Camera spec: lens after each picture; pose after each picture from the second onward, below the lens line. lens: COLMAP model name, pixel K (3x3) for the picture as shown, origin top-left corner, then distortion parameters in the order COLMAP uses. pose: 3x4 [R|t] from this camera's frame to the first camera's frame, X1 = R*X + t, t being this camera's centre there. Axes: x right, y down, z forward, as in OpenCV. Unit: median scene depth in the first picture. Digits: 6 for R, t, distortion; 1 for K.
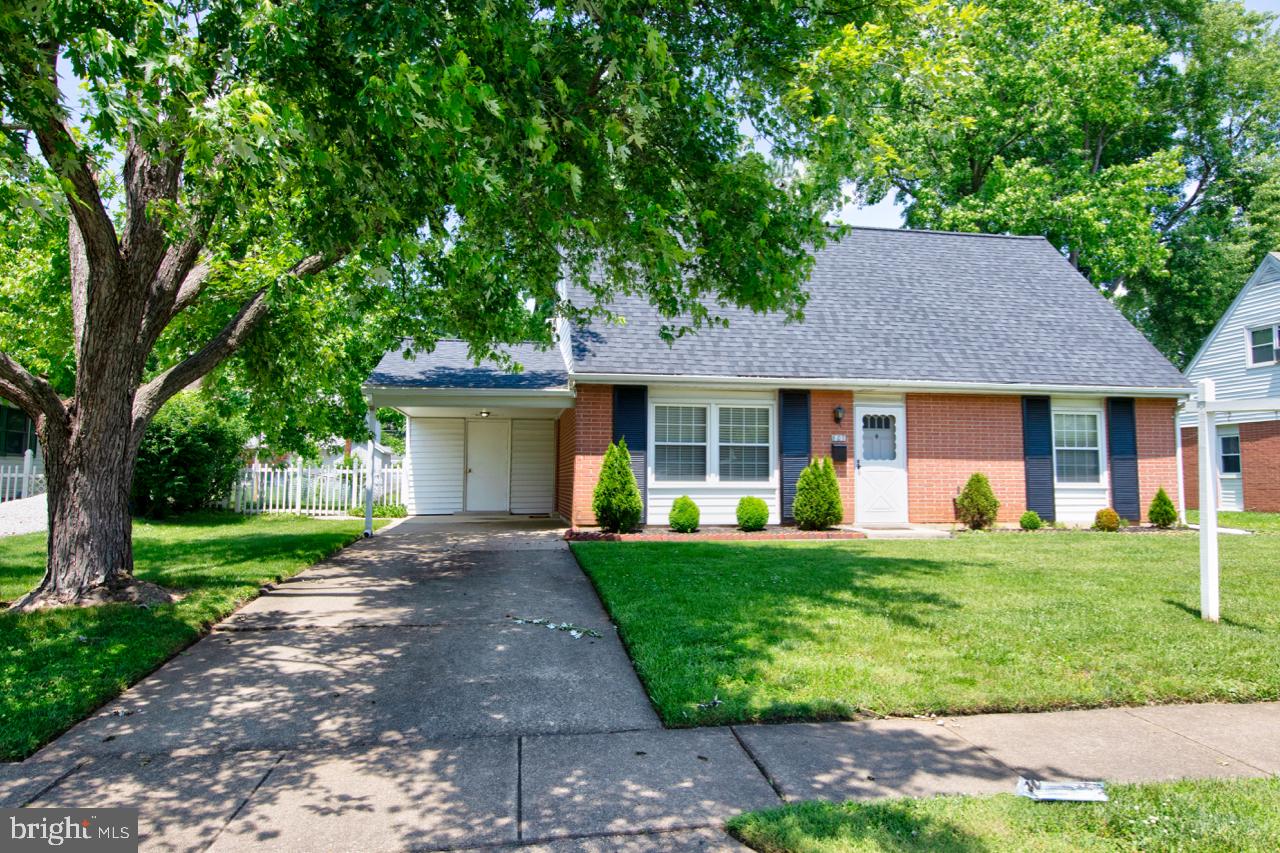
lens RADIAL K [[743.0, 0, 640.0], [0, 743.0, 426.5], [0, 0, 1]] dist [0.006394, -0.000317]
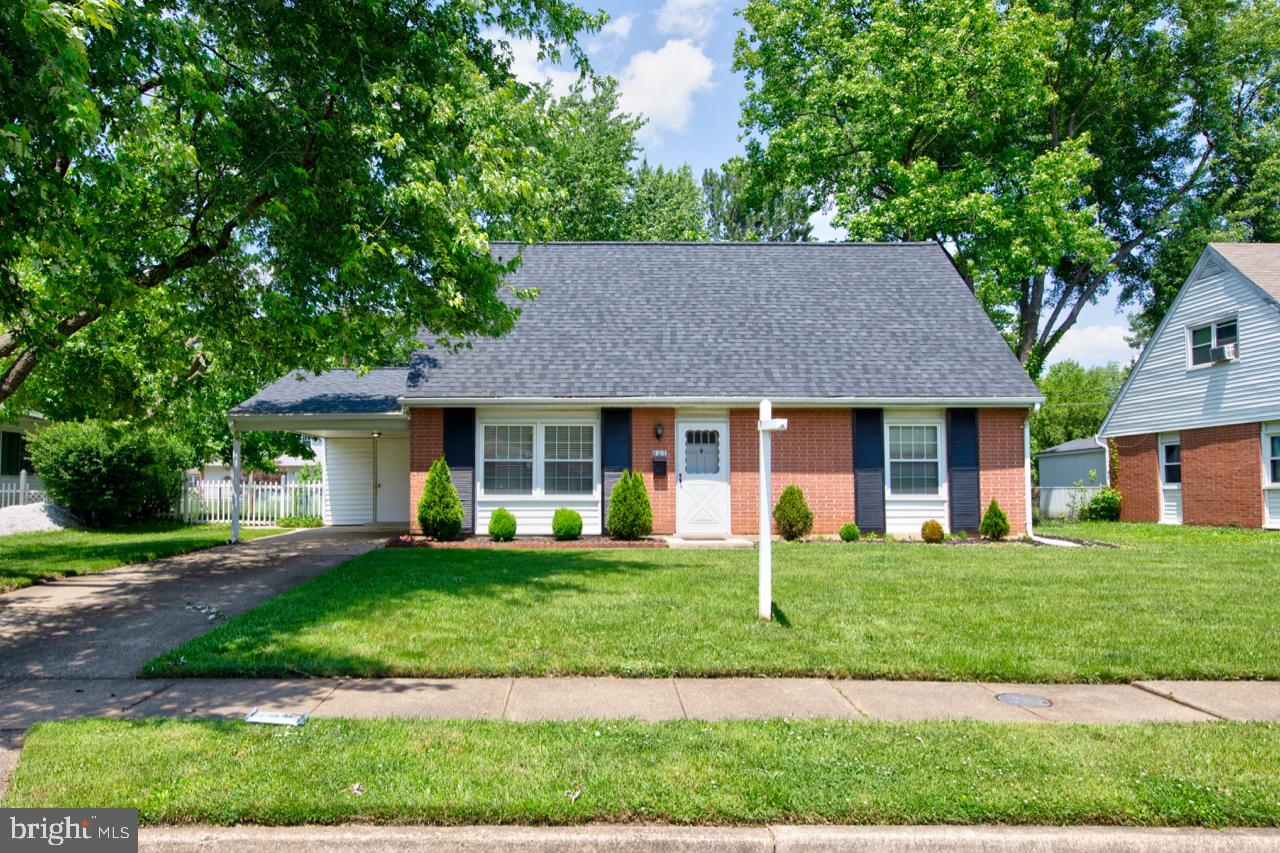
lens RADIAL K [[768.1, 0, 638.6], [0, 768.1, 474.8], [0, 0, 1]] dist [0.006079, 0.002794]
pose [[0.987728, -0.007221, -0.156015, 0.401716], [0.014772, 0.998772, 0.047296, -0.005899], [0.155482, -0.049020, 0.986622, -0.080080]]
